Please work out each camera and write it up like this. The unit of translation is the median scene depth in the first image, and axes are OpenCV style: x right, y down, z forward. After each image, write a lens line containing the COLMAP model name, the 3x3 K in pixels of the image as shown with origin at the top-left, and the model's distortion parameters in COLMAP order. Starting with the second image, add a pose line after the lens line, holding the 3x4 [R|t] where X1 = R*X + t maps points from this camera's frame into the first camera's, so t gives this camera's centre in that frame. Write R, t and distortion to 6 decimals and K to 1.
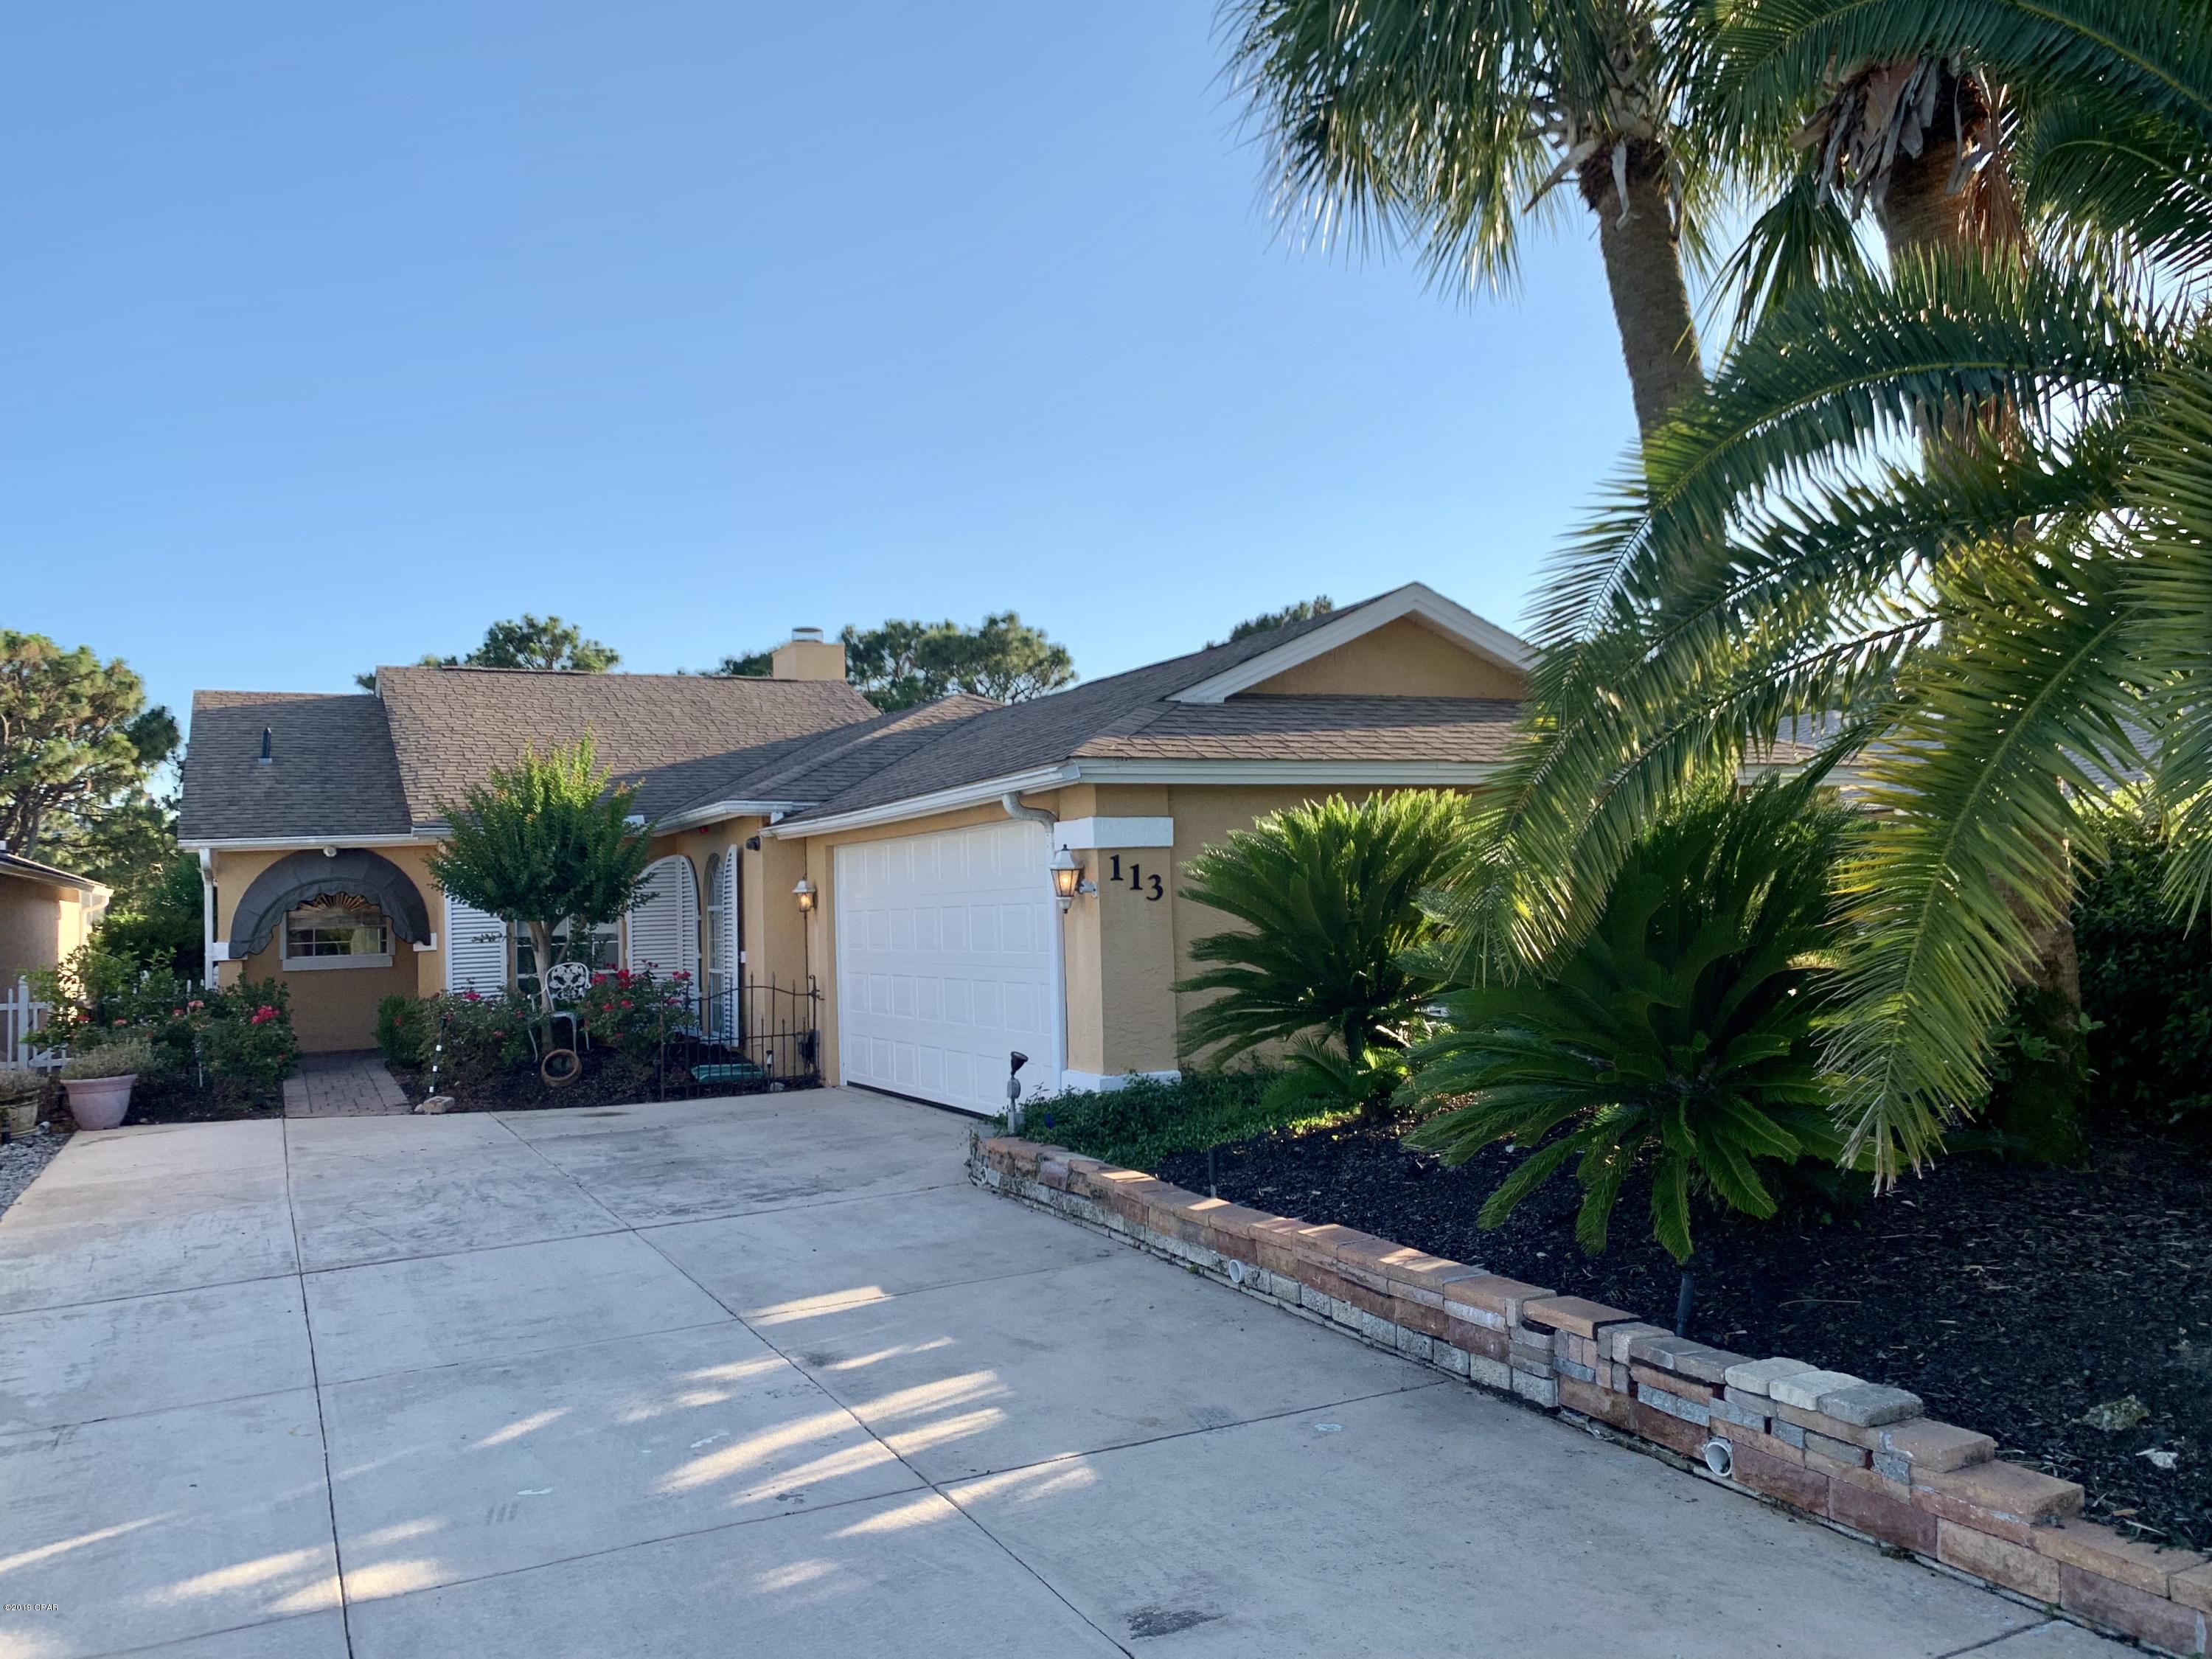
lens RADIAL K [[1688.4, 0, 1103.3], [0, 1688.4, 840.9], [0, 0, 1]] dist [0.008905, -0.012090]
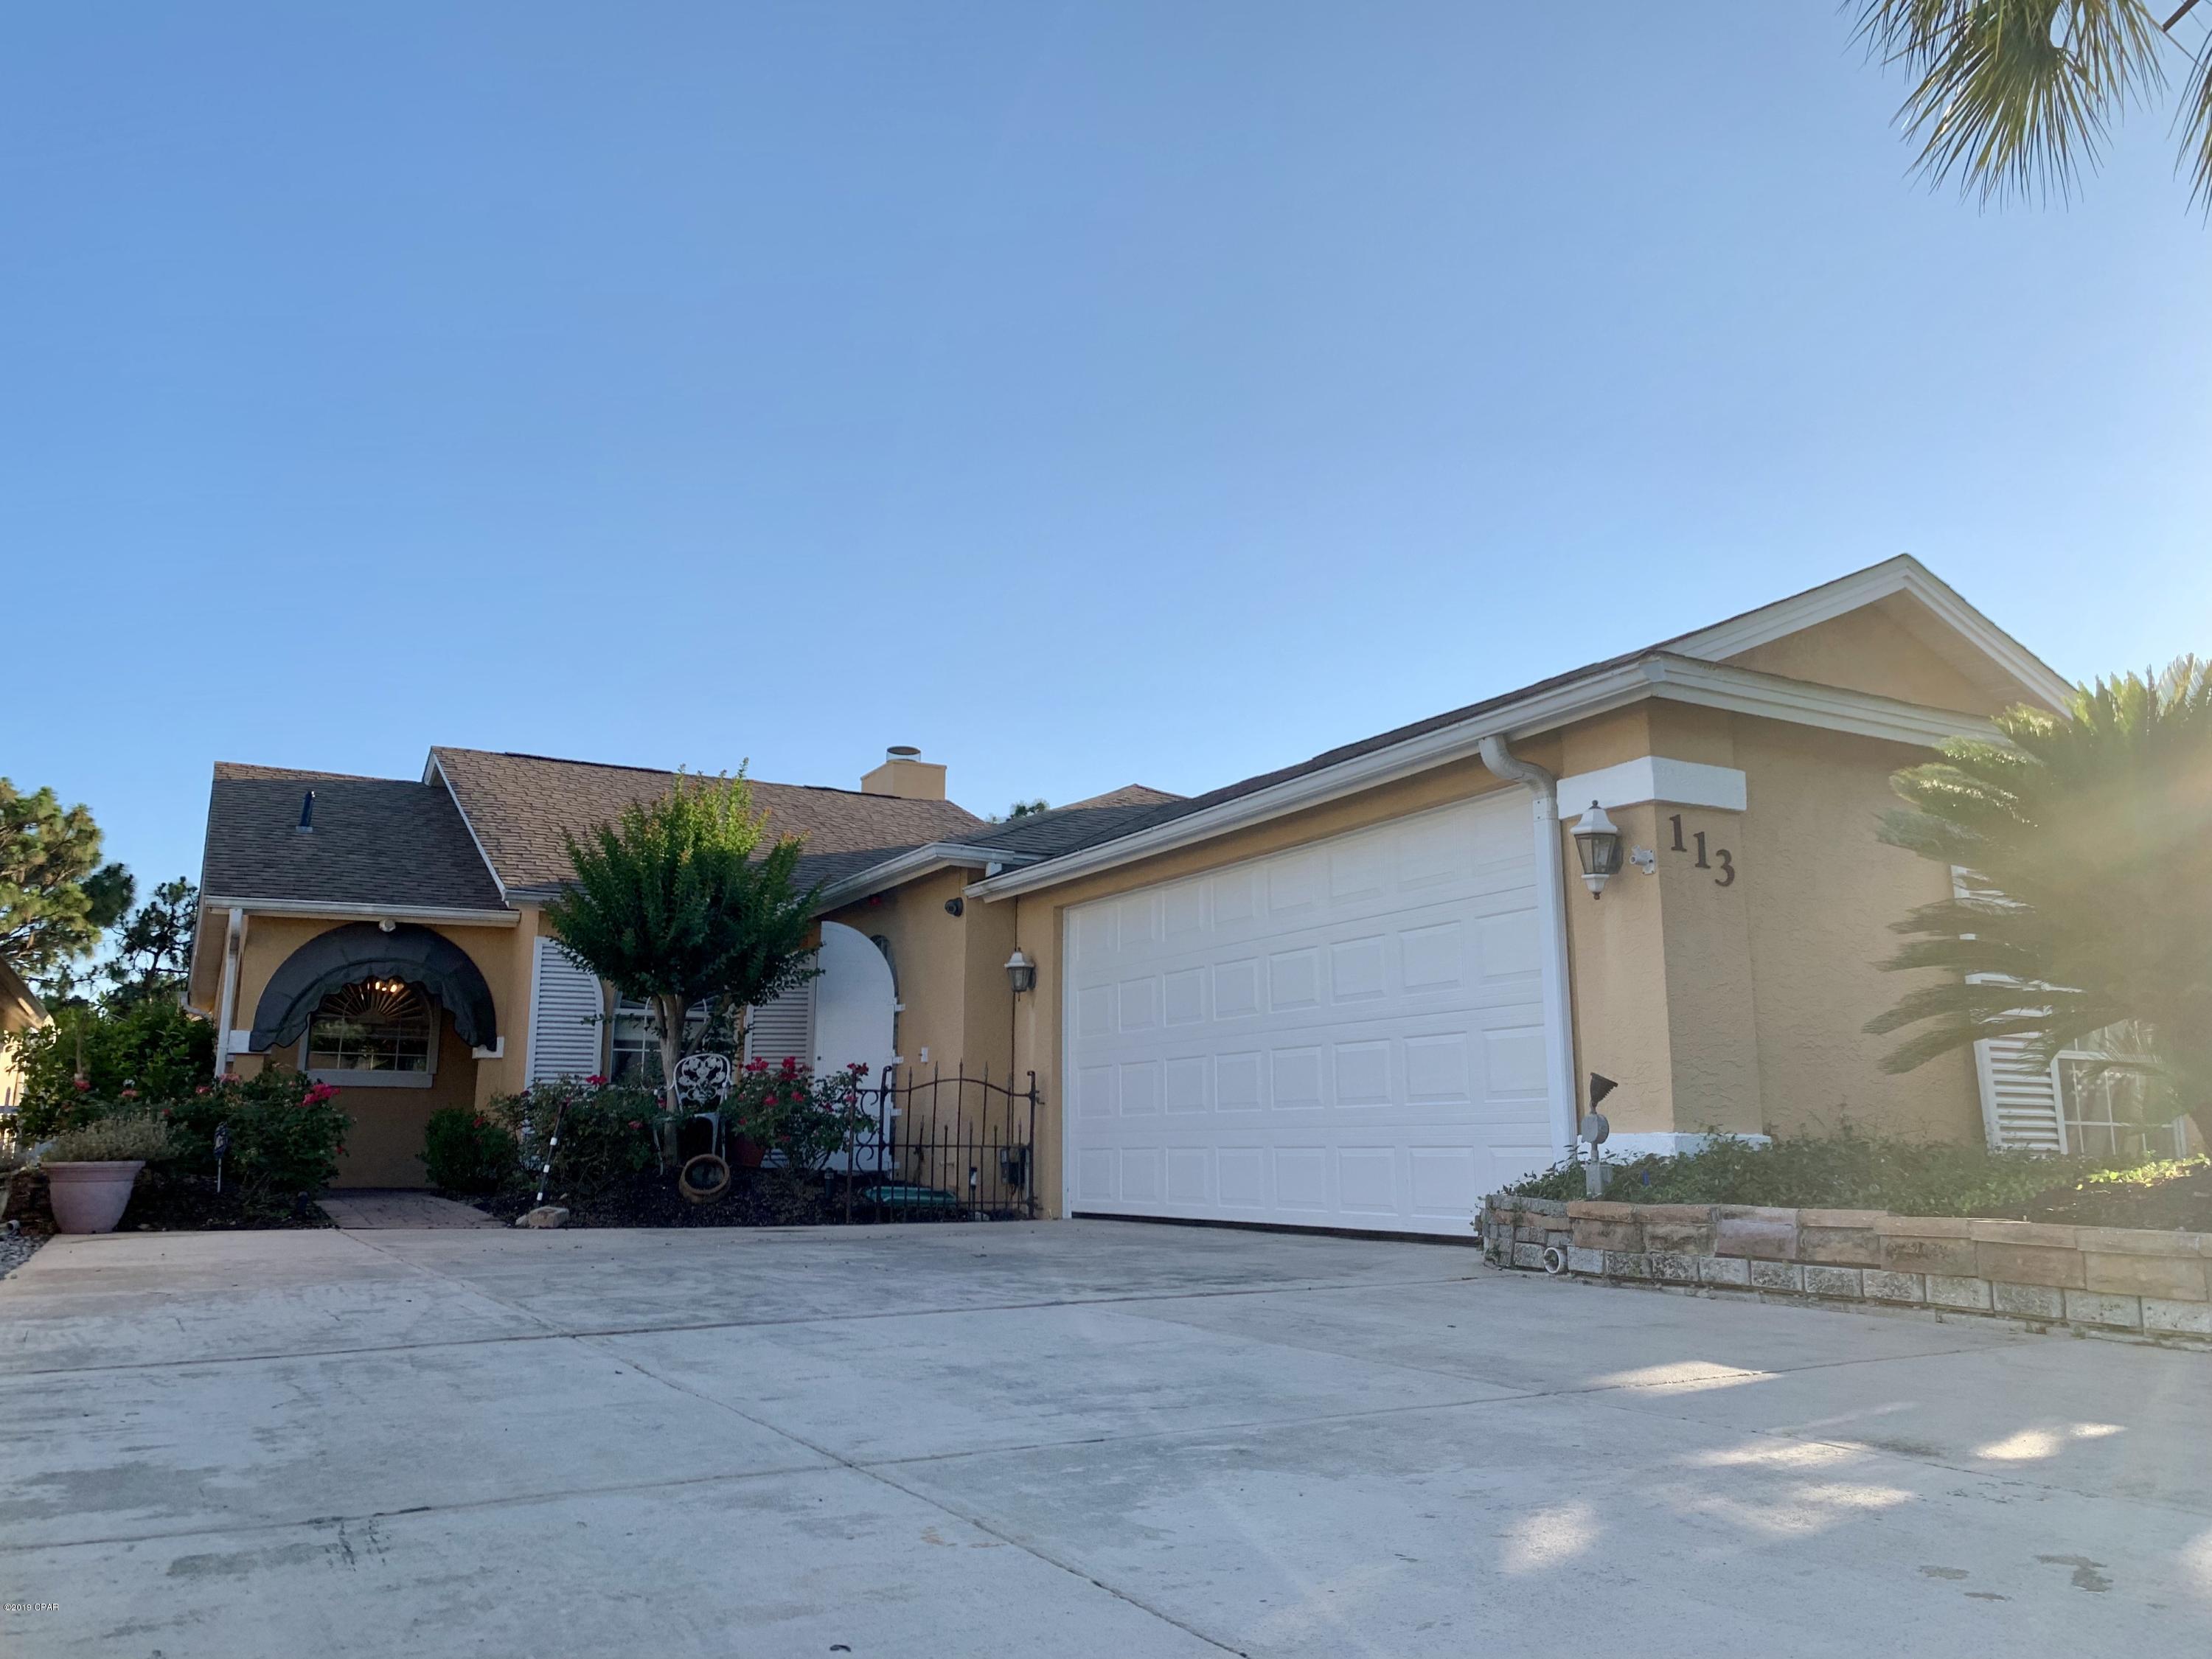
lens RADIAL K [[1696.5, 0, 1101.0], [0, 1696.5, 825.2], [0, 0, 1]] dist [0.007600, -0.003231]
pose [[0.998666, 0.042956, 0.028636, -0.164940], [-0.037963, 0.986941, -0.156544, 0.086983], [-0.034987, 0.155248, 0.987256, 0.203950]]
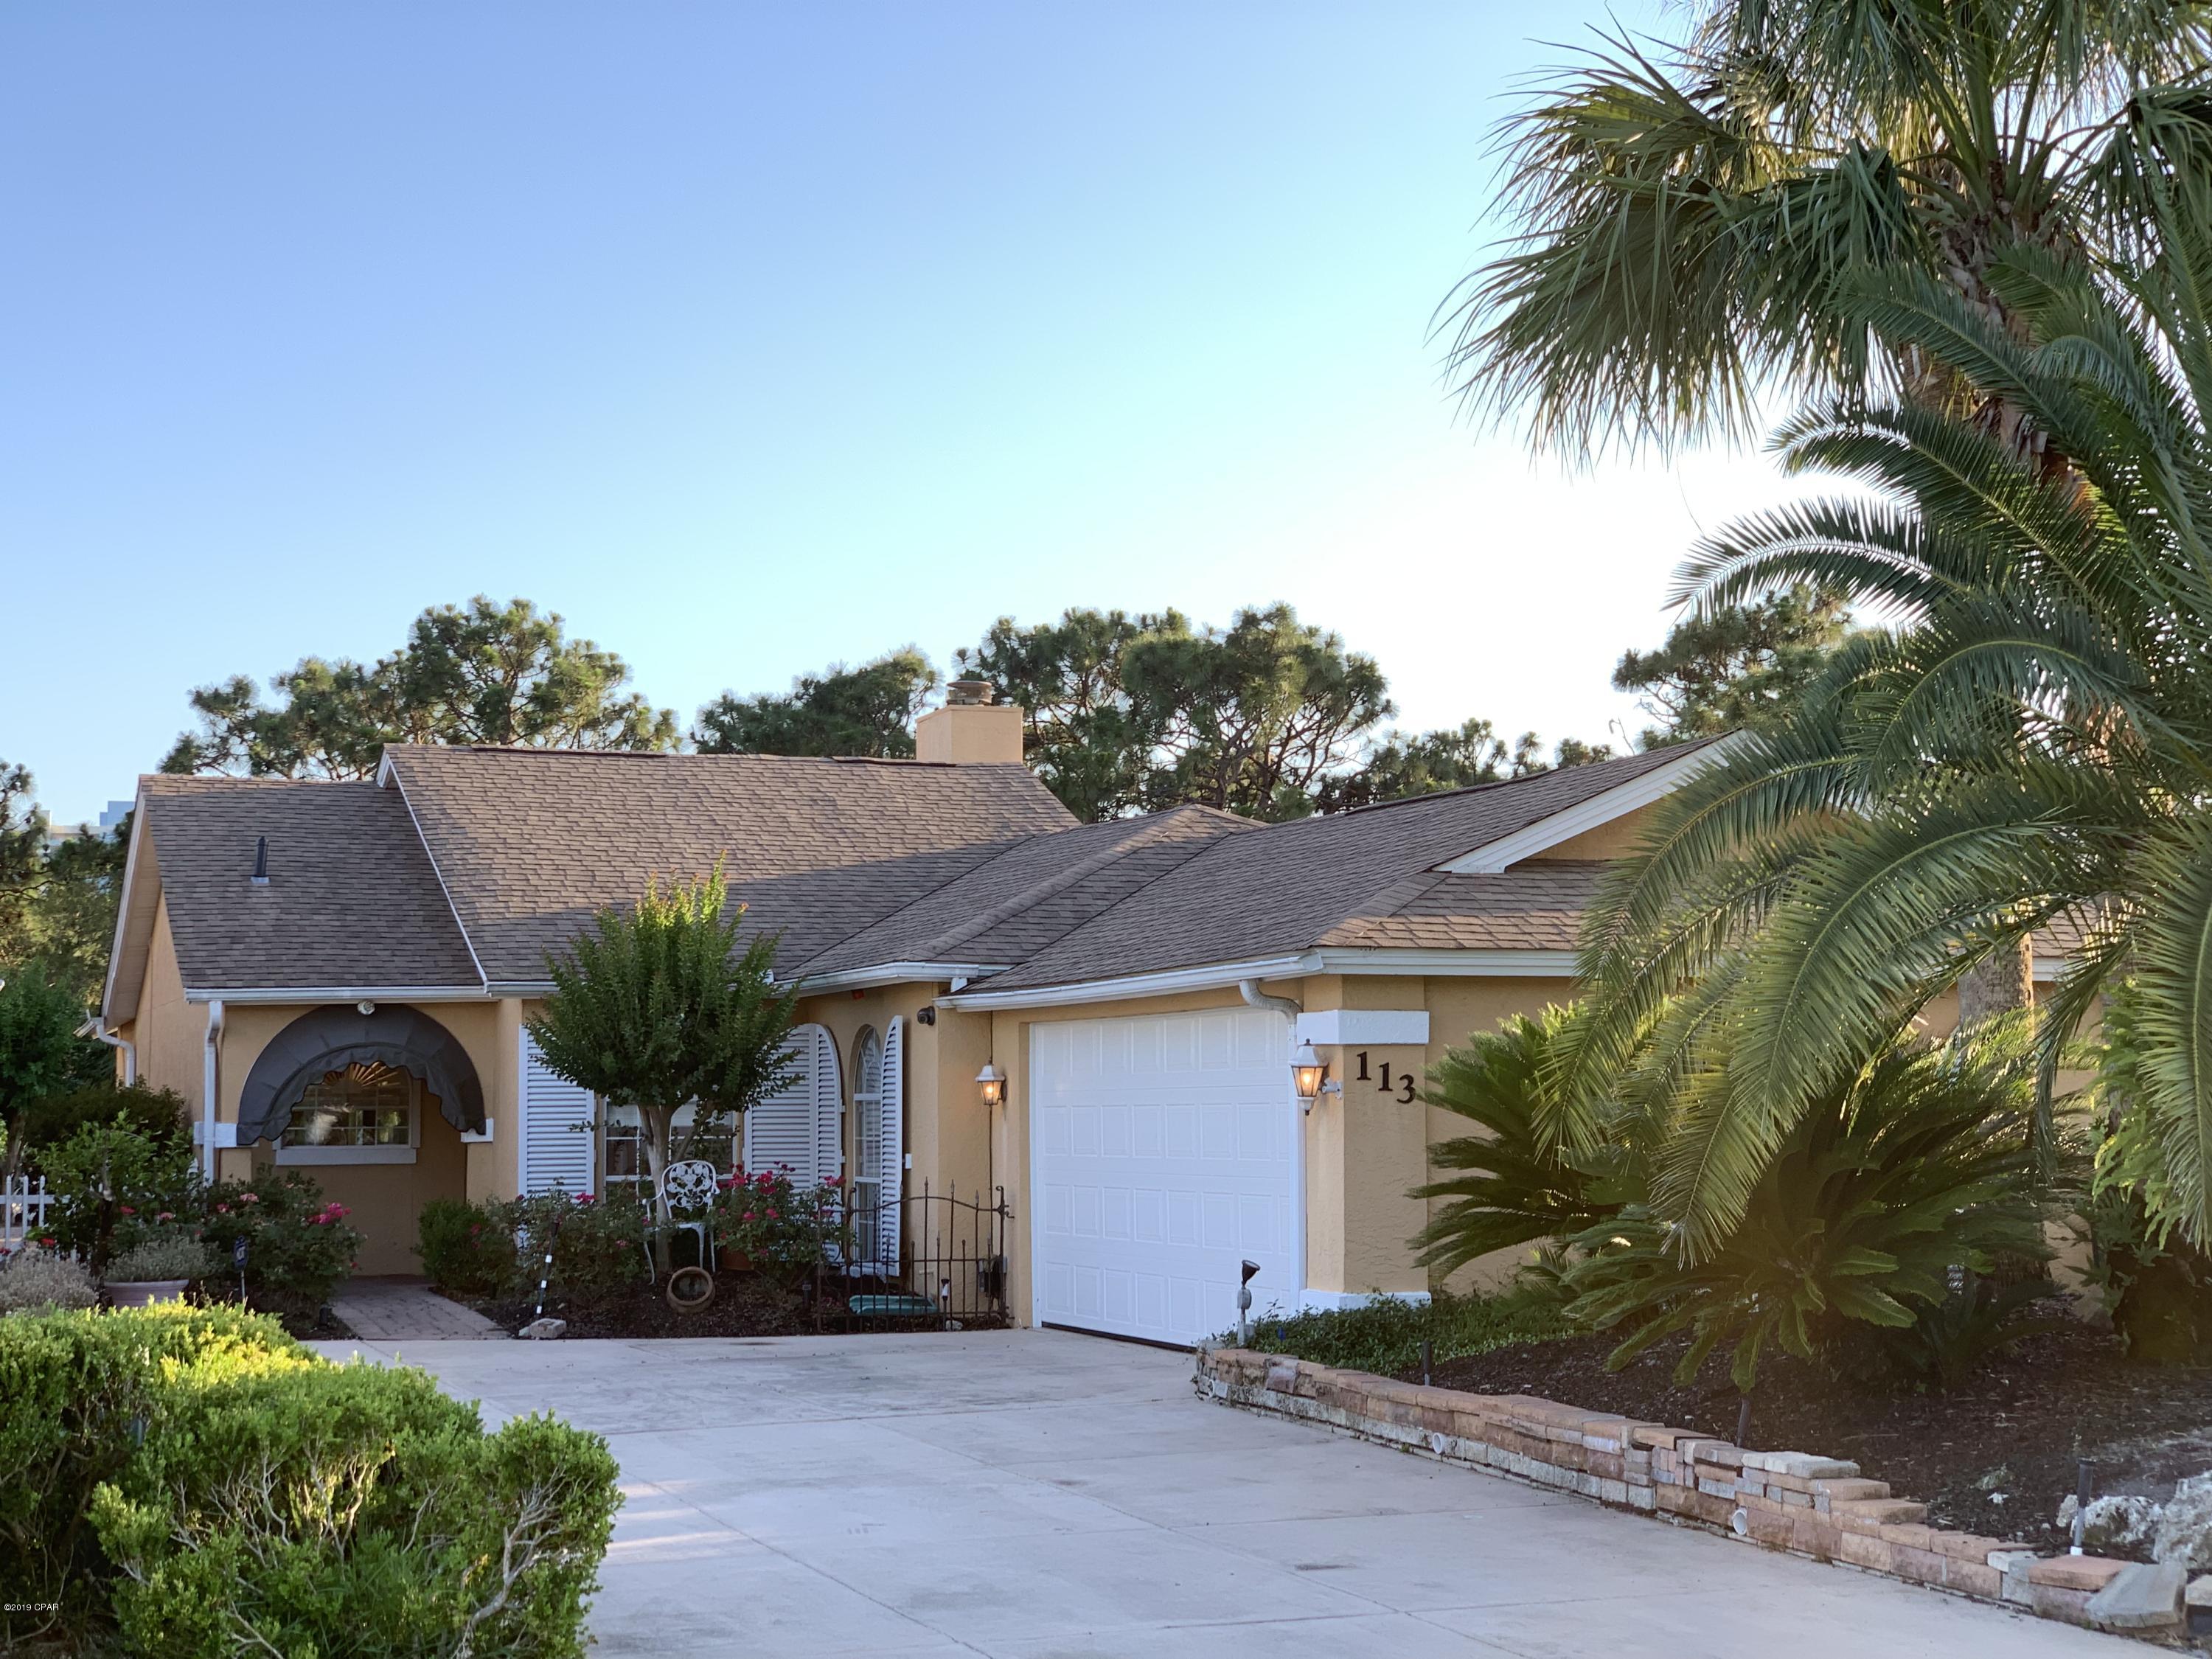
lens RADIAL K [[3276.1, 0, 1110.8], [0, 3276.1, 922.4], [0, 0, 1]] dist [0.036989, 0.080571]
pose [[0.993990, 0.021436, -0.107355, 0.039794], [-0.023233, 0.999610, -0.015516, -0.020006], [0.106981, 0.017916, 0.994100, -0.511541]]
